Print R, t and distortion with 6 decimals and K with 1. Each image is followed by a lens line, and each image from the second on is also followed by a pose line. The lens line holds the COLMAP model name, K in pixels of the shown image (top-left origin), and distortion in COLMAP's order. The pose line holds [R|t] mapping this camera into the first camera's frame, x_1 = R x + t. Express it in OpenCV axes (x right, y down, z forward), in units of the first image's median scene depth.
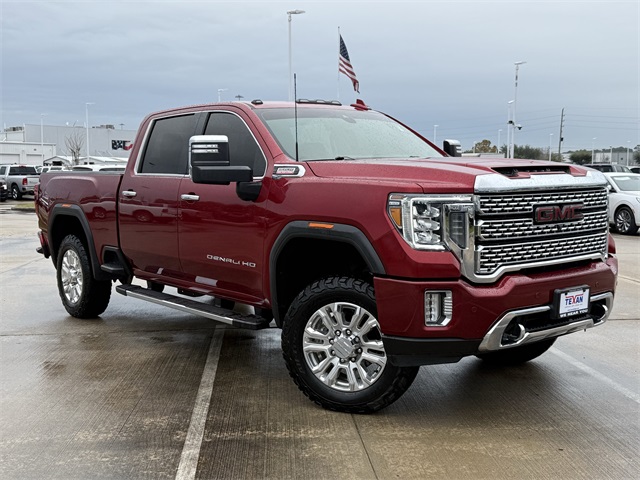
lens RADIAL K [[764.2, 0, 320.0], [0, 764.2, 240.0], [0, 0, 1]] dist [0.112820, -0.020504]
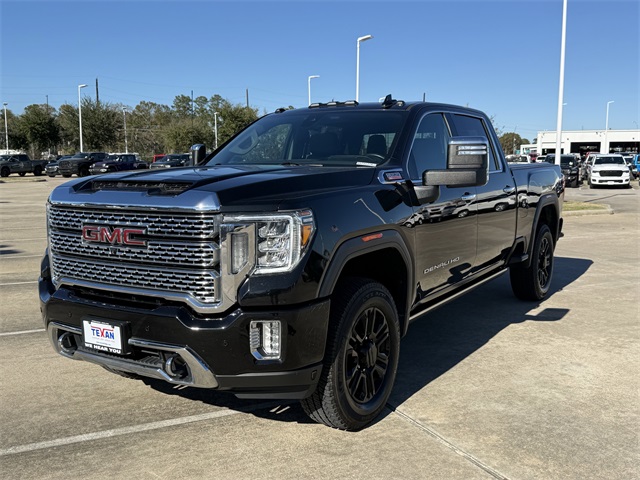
lens RADIAL K [[654.1, 0, 320.0], [0, 654.1, 240.0], [0, 0, 1]] dist [0.147990, -0.278492]
pose [[0.306770, 0.124797, -0.943567, 1.105524], [-0.080771, 0.991204, 0.104837, -0.129107], [0.948350, 0.044052, 0.314152, 0.983169]]
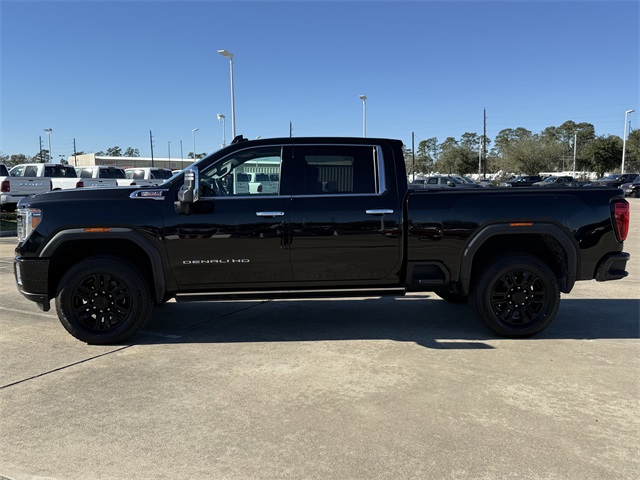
lens RADIAL K [[567.6, 0, 303.9], [0, 567.6, 240.2], [0, 0, 1]] dist [0.098713, -0.181770]
pose [[-0.592127, 0.093335, -0.800421, 1.045438], [-0.064579, 0.984579, 0.162583, -0.249201], [0.803253, 0.147960, -0.576968, 2.325216]]
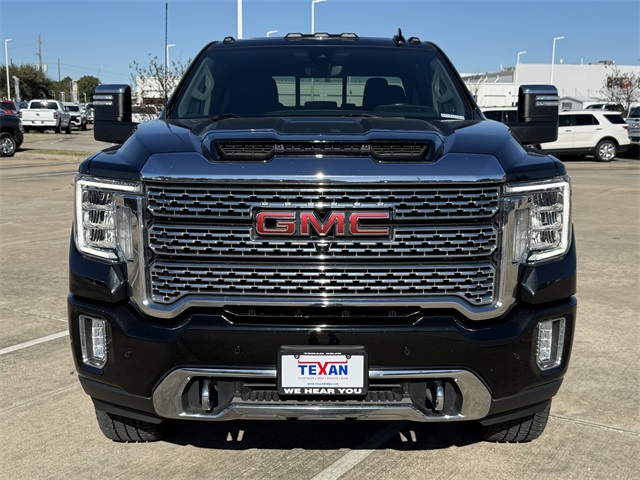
lens RADIAL K [[809.7, 0, 320.0], [0, 809.7, 240.0], [0, 0, 1]] dist [0.077209, -0.064731]
pose [[0.775812, 0.121425, -0.619170, 0.699615], [-0.073371, 0.992012, 0.102610, -0.086714], [0.626683, -0.034177, 0.778524, 0.504046]]
